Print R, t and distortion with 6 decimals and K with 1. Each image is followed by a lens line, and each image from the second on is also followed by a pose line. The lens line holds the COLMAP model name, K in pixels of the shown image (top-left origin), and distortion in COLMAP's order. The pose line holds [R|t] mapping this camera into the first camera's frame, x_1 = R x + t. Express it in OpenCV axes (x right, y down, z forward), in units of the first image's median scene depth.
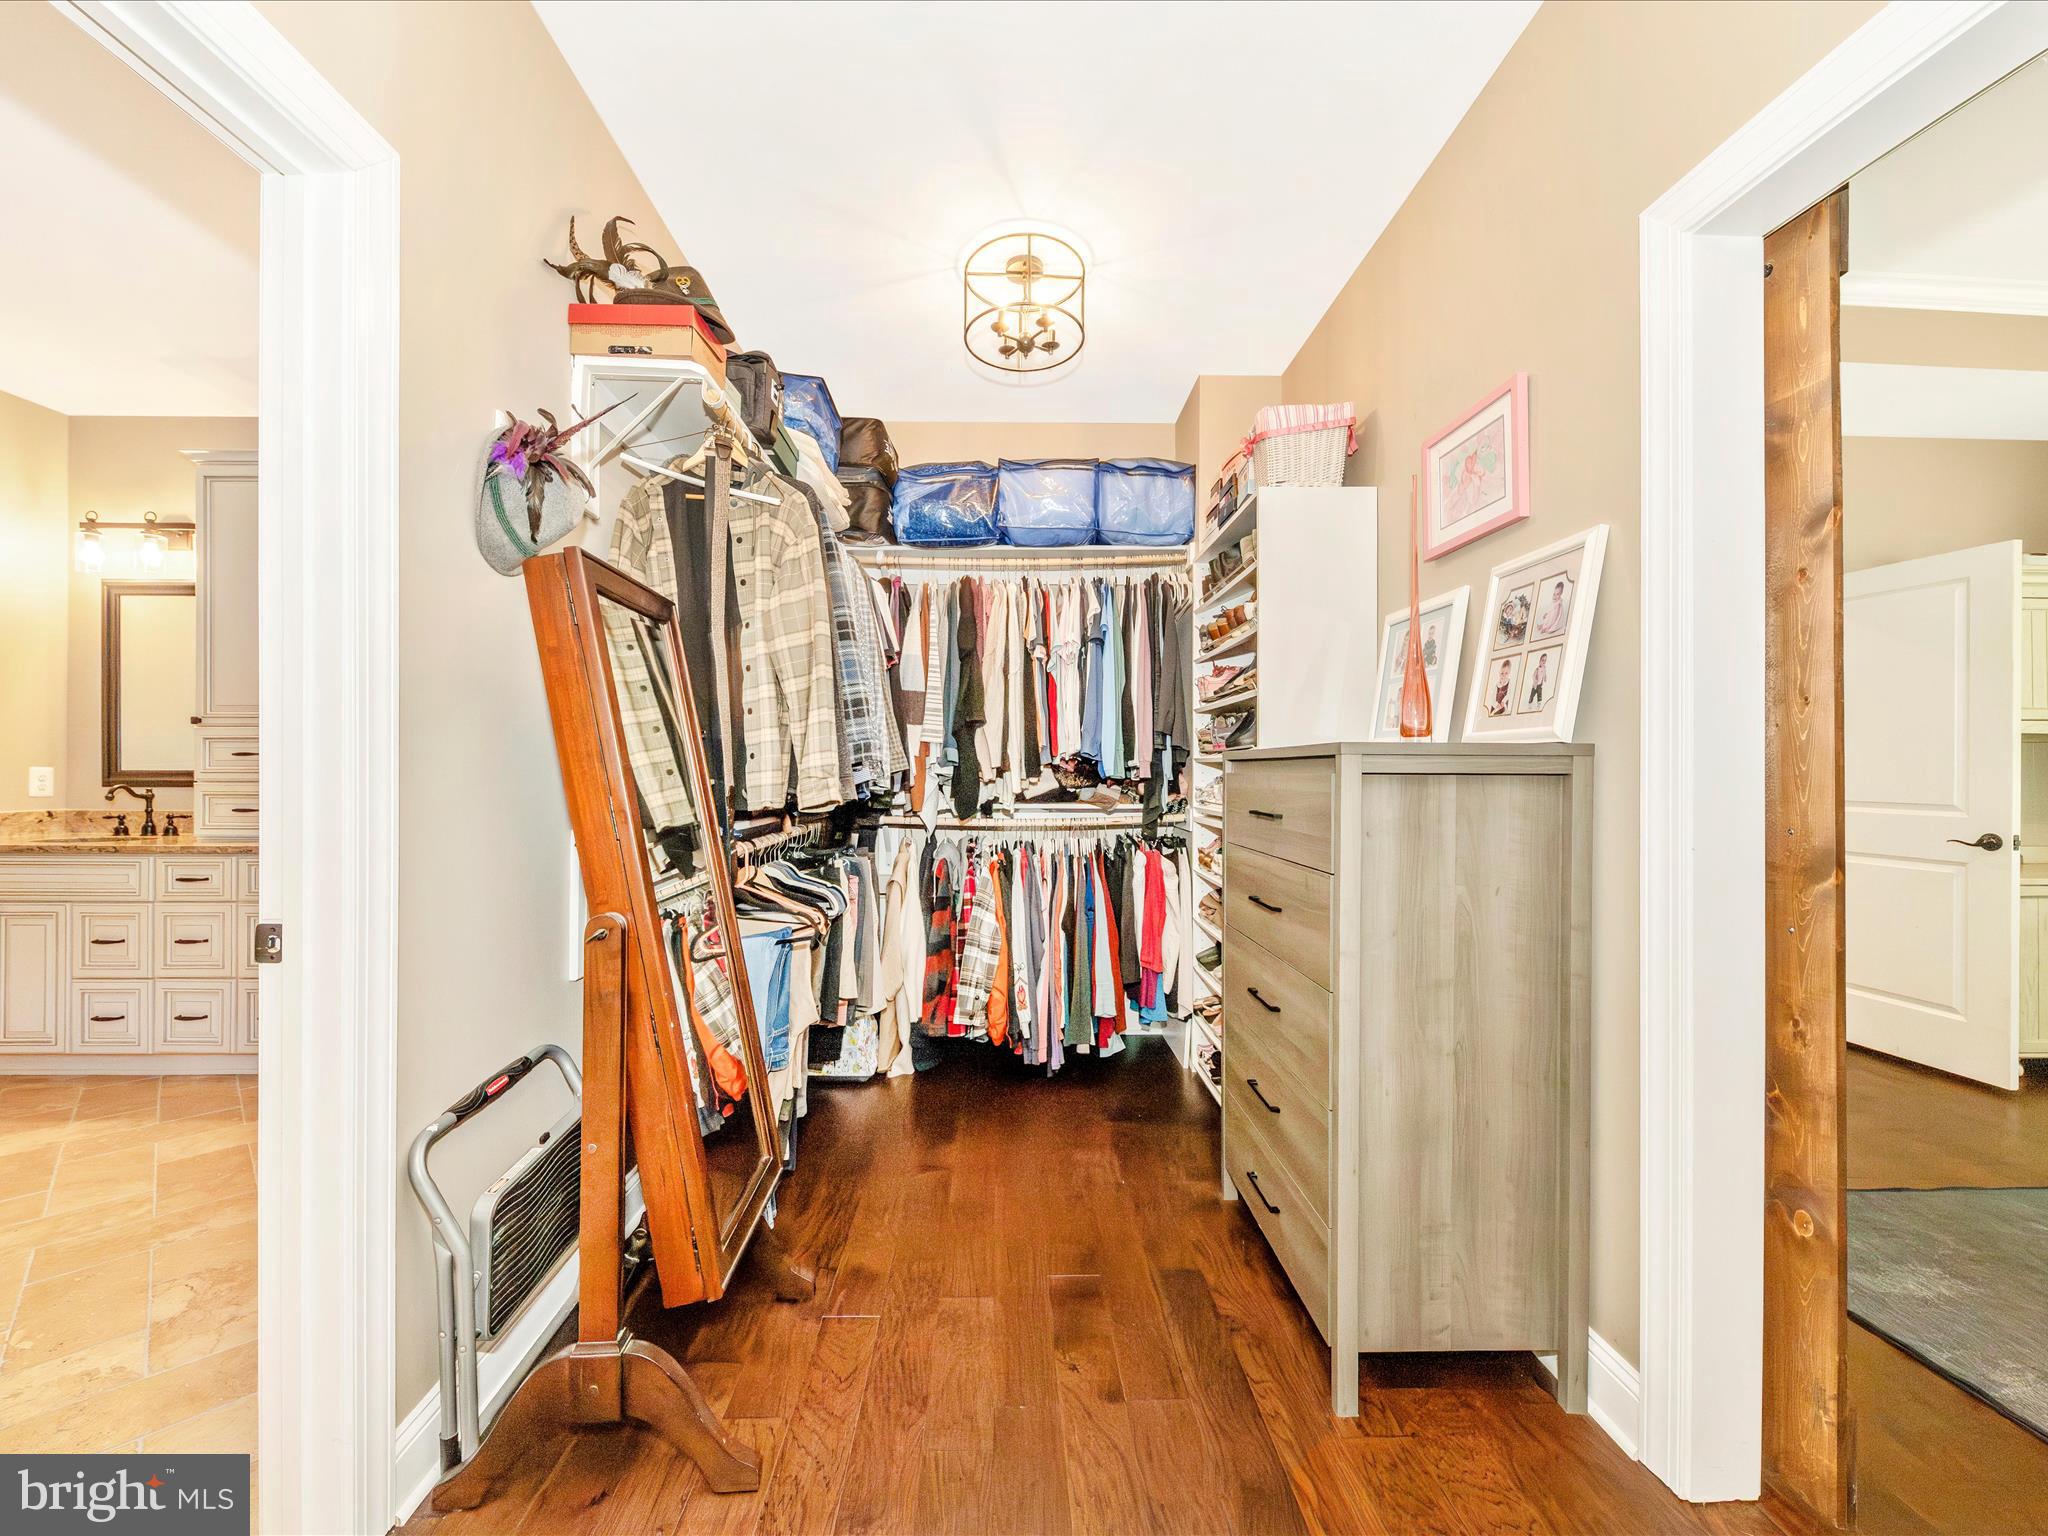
lens RADIAL K [[804.2, 0, 1004.8], [0, 804.2, 761.4], [0, 0, 1]] dist [0.000215, -0.001600]
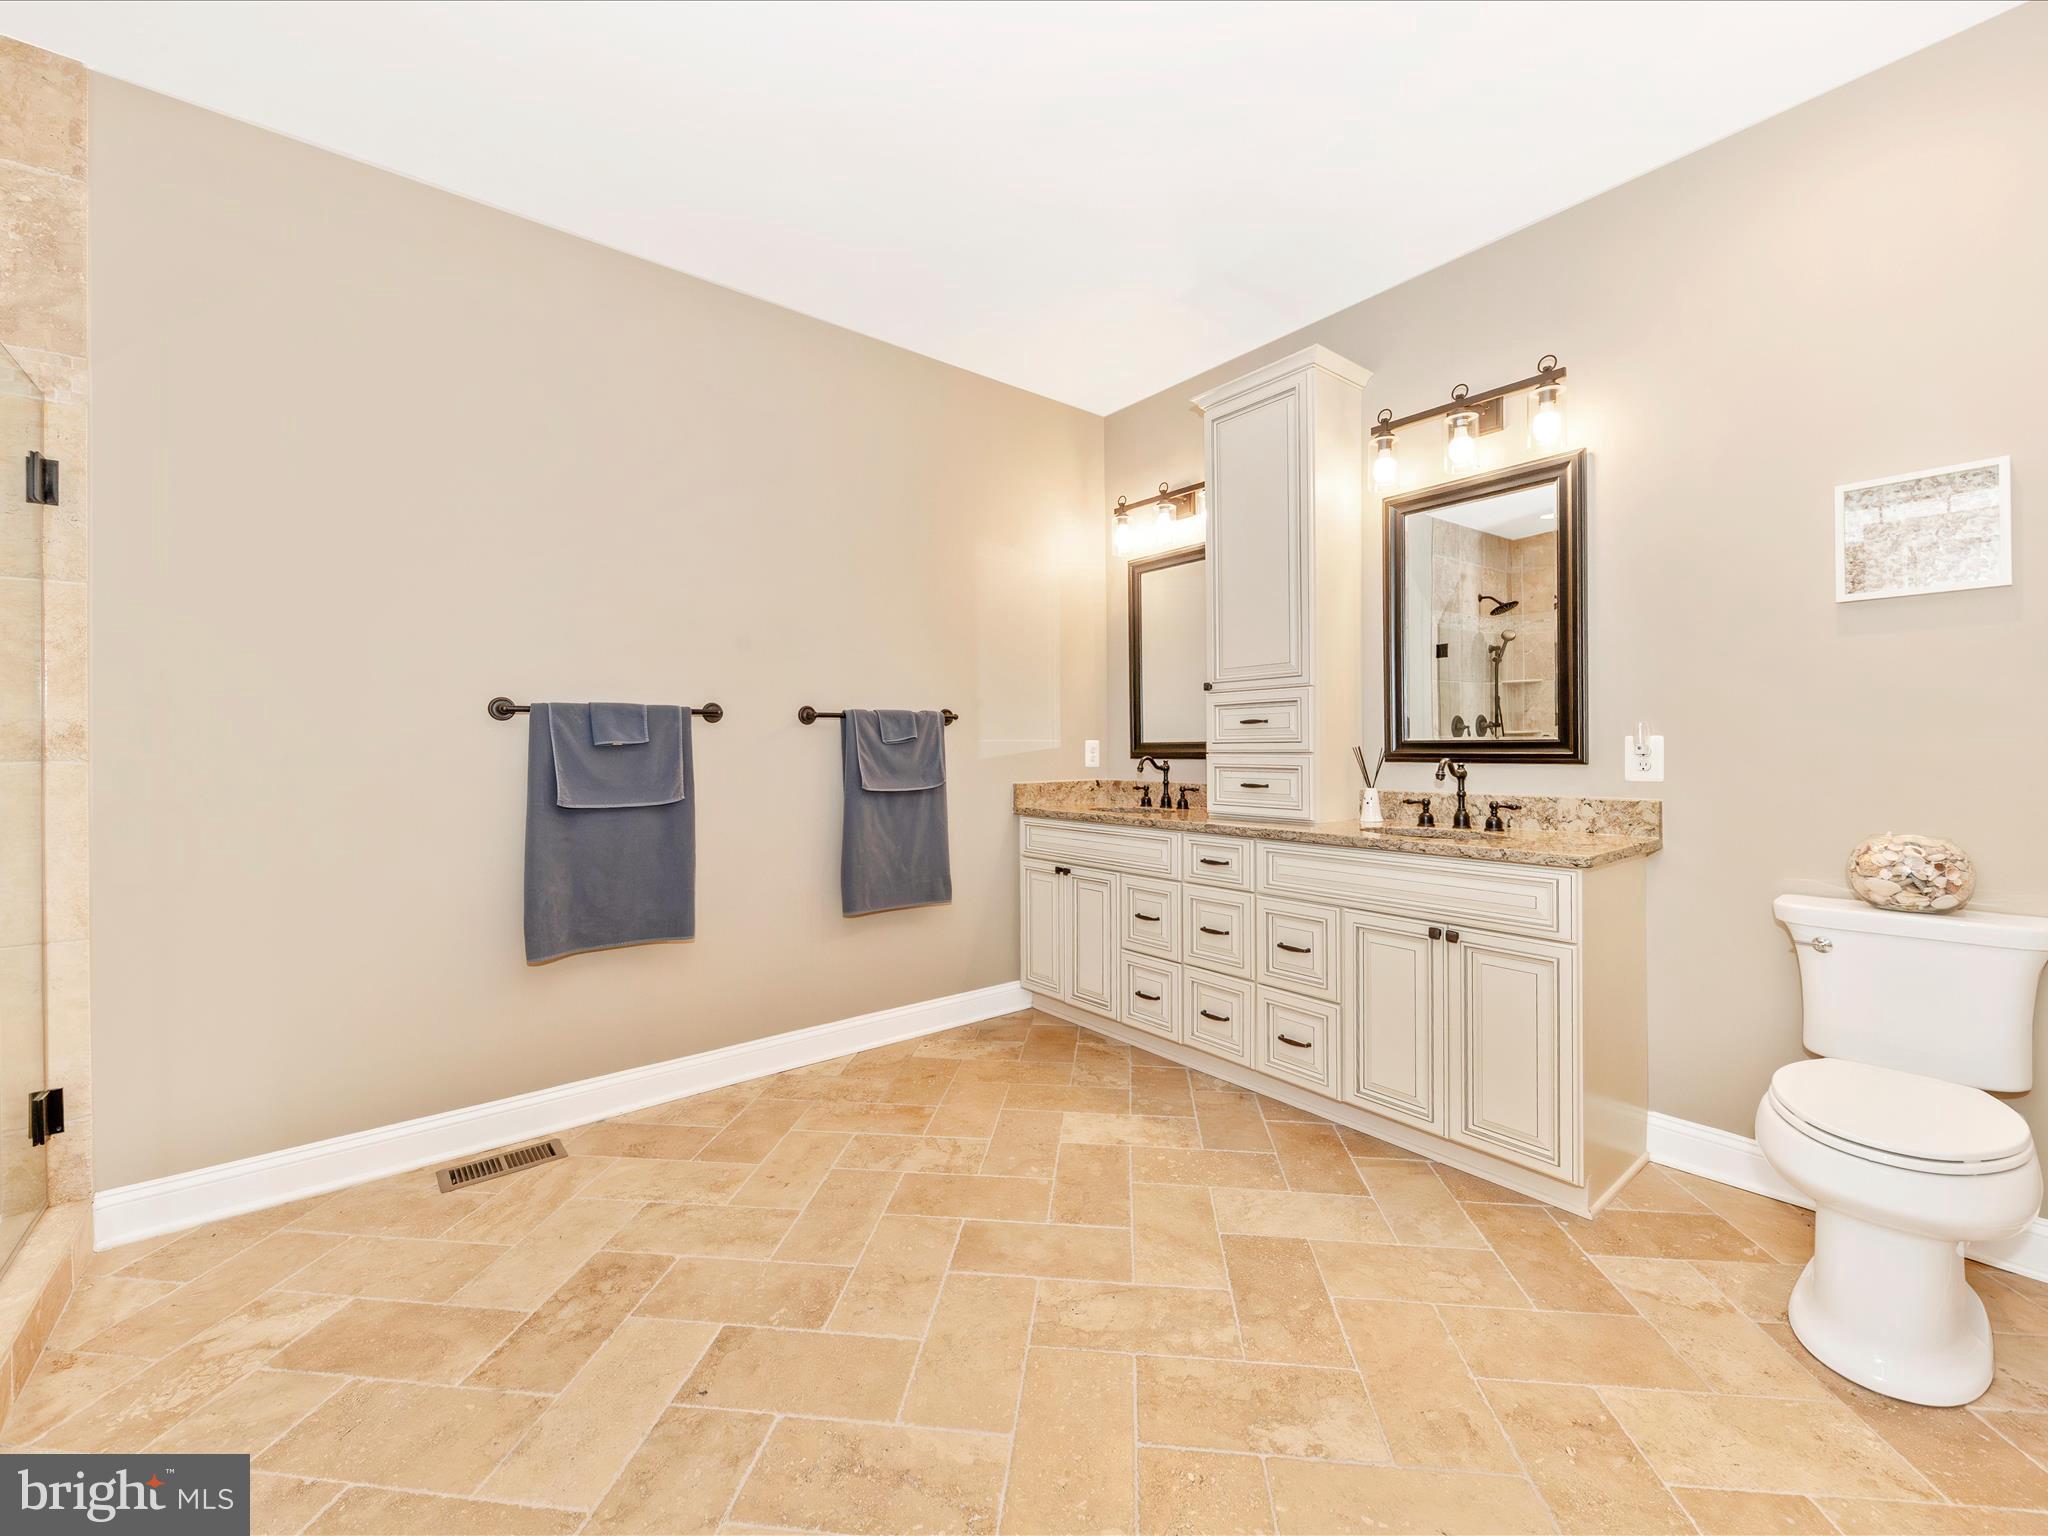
lens RADIAL K [[804.2, 0, 1026.7], [0, 804.2, 754.4], [0, 0, 1]] dist [0.000215, -0.001600]
pose [[0.604837, 0.001141, -0.796348, -0.382498], [0.008447, 0.999934, 0.007849, 0.017100], [0.796304, -0.011474, 0.604787, 0.264764]]
